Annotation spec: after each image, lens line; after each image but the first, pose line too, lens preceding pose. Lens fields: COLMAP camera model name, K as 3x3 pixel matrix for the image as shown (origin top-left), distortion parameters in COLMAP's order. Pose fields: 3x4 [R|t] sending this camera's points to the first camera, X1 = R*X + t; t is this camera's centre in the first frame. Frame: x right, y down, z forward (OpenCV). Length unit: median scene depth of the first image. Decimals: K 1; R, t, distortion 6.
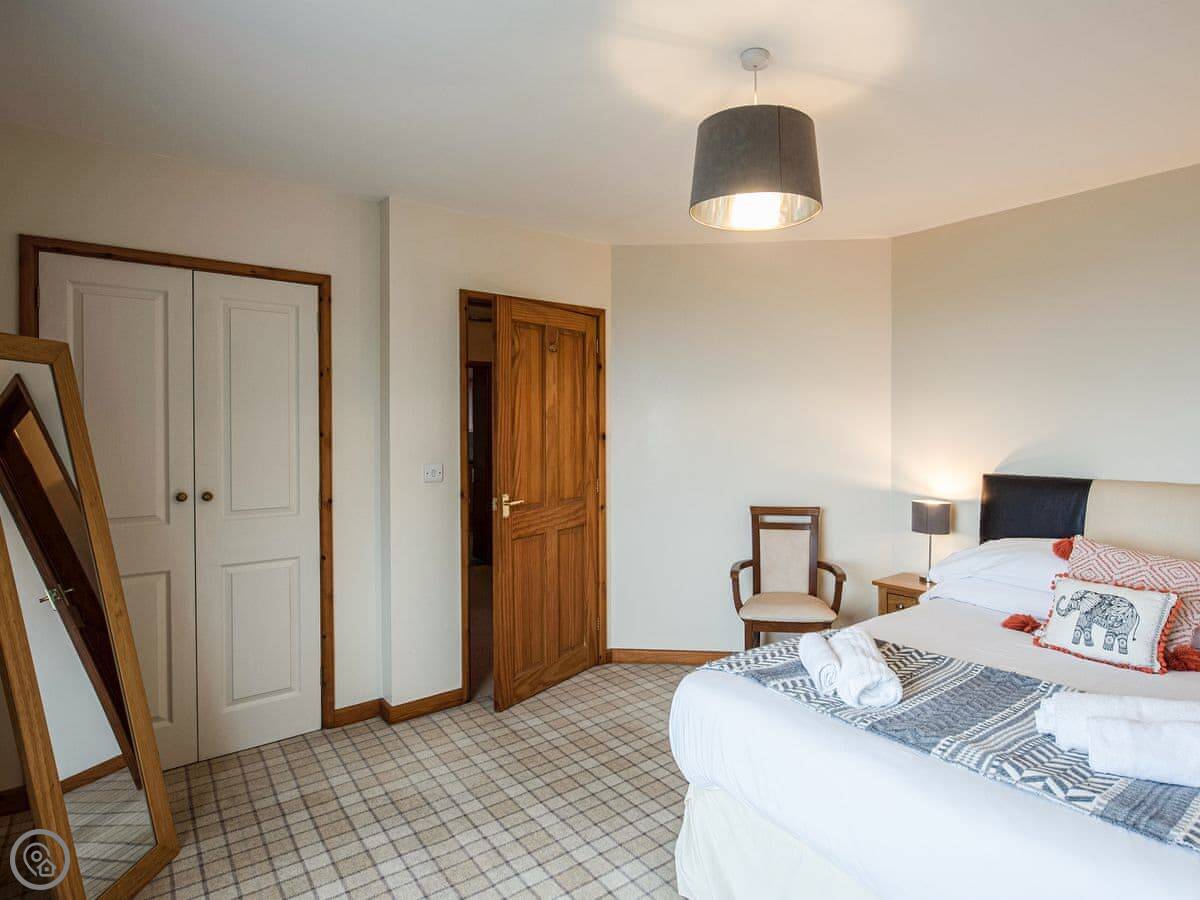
lens RADIAL K [[675.1, 0, 607.5], [0, 675.1, 446.7], [0, 0, 1]] dist [-0.001600, -0.002844]
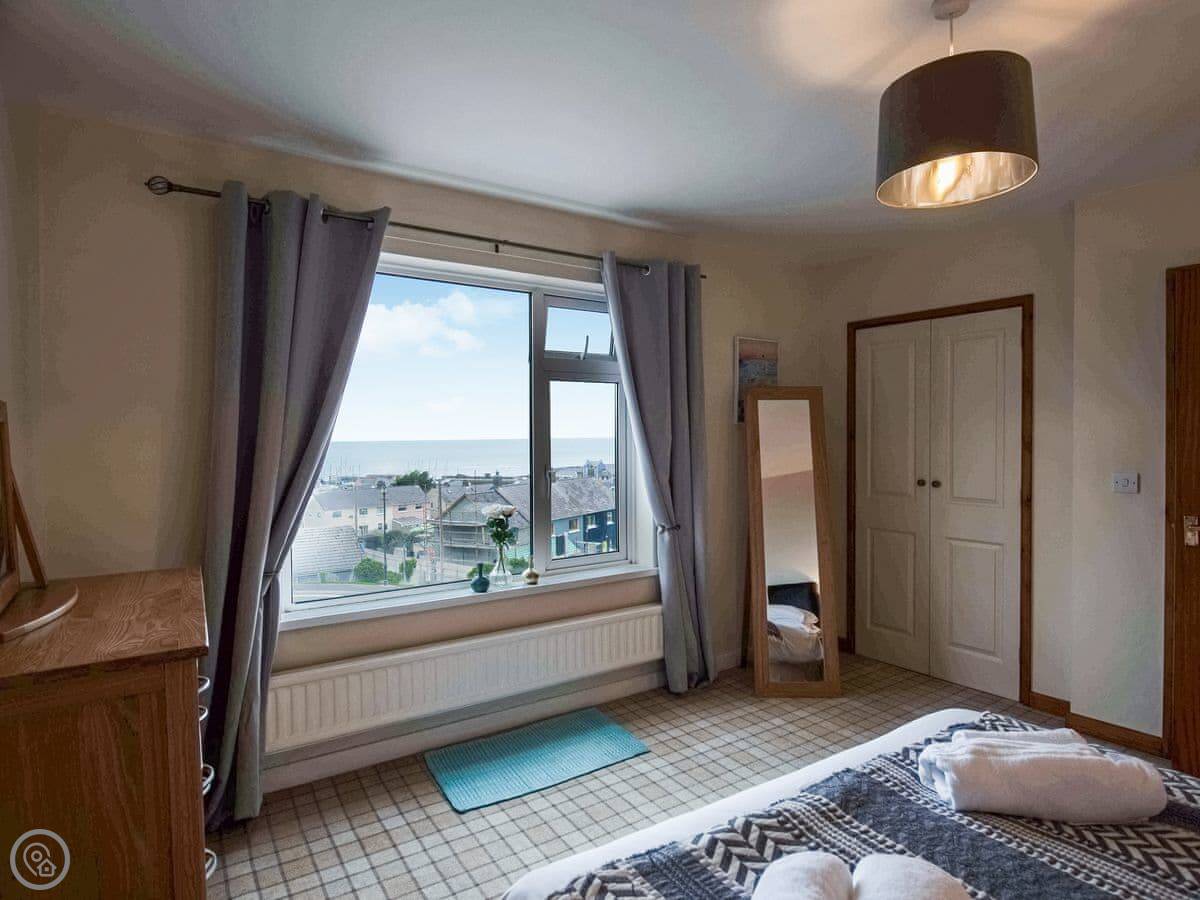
lens RADIAL K [[664.2, 0, 599.1], [0, 664.2, 439.9], [0, 0, 1]] dist [-0.000919, -0.002734]
pose [[-0.051708, 0.013936, -0.998565, 0.693805], [-0.013250, 0.999805, 0.014640, -0.022546], [0.998574, 0.013987, -0.051513, 0.350369]]
